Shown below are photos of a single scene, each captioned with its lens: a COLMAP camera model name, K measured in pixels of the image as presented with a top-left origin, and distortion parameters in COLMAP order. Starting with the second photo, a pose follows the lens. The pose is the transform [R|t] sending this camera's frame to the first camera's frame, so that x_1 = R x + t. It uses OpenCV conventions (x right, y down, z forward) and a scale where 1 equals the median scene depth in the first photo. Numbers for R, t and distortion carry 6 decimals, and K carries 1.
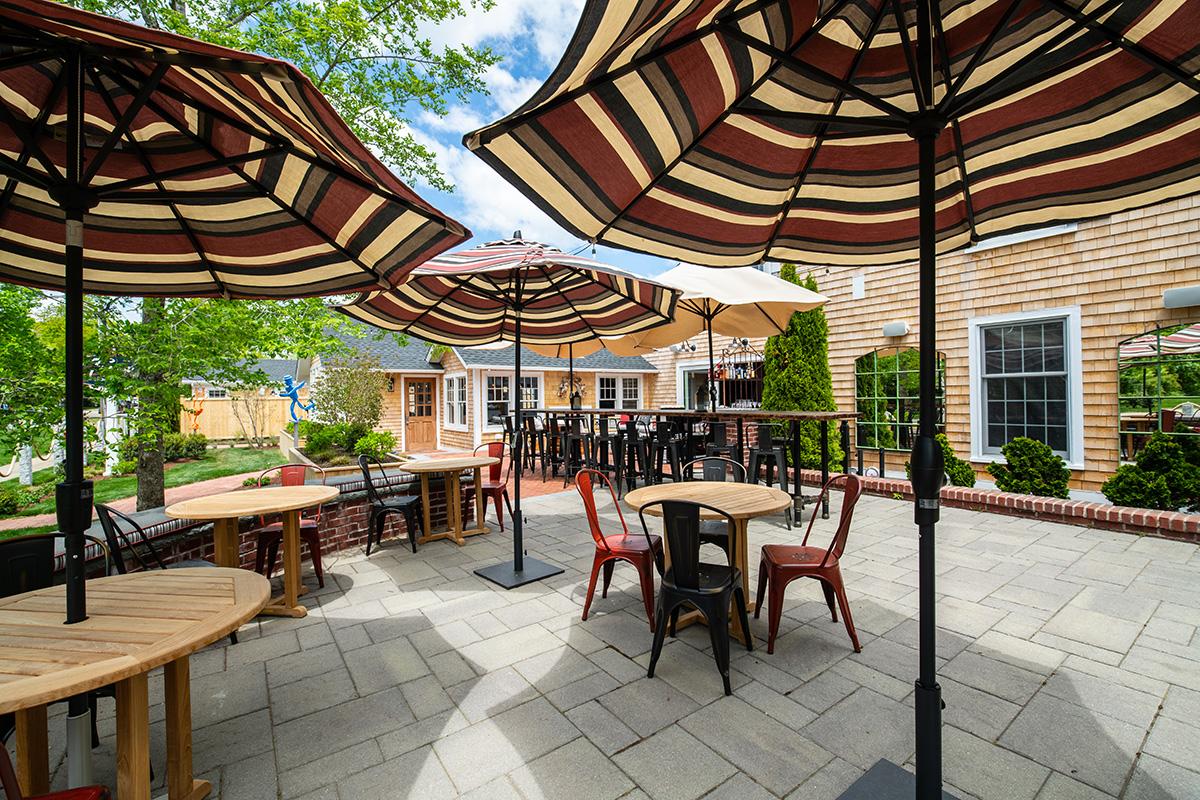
lens RADIAL K [[511.1, 0, 600.6], [0, 511.1, 398.2], [0, 0, 1]] dist [-0.000301, -0.000044]
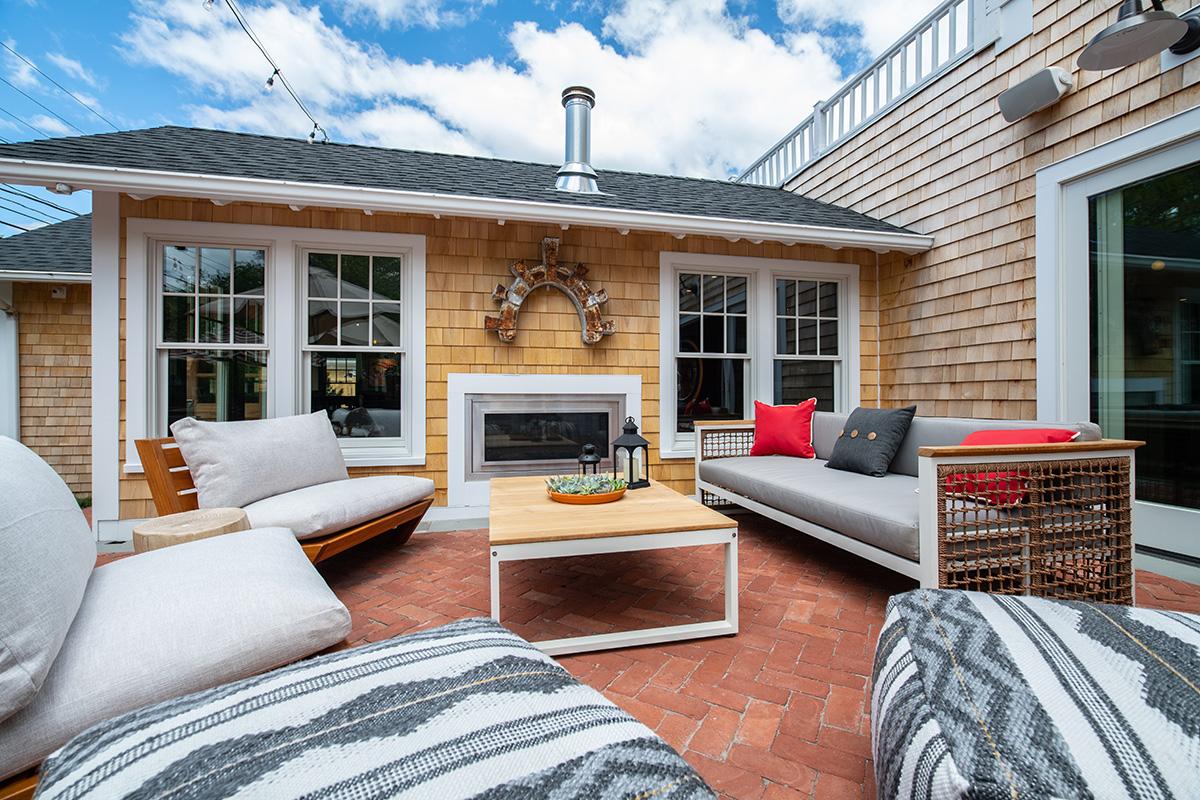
lens RADIAL K [[511.1, 0, 601.2], [0, 511.1, 397.9], [0, 0, 1]] dist [-0.000301, -0.000044]
pose [[0.928811, 0.006836, -0.370490, 0.058829], [-0.008055, 0.999966, -0.001742, 0.025560], [0.370465, 0.004603, 0.928835, 0.729117]]
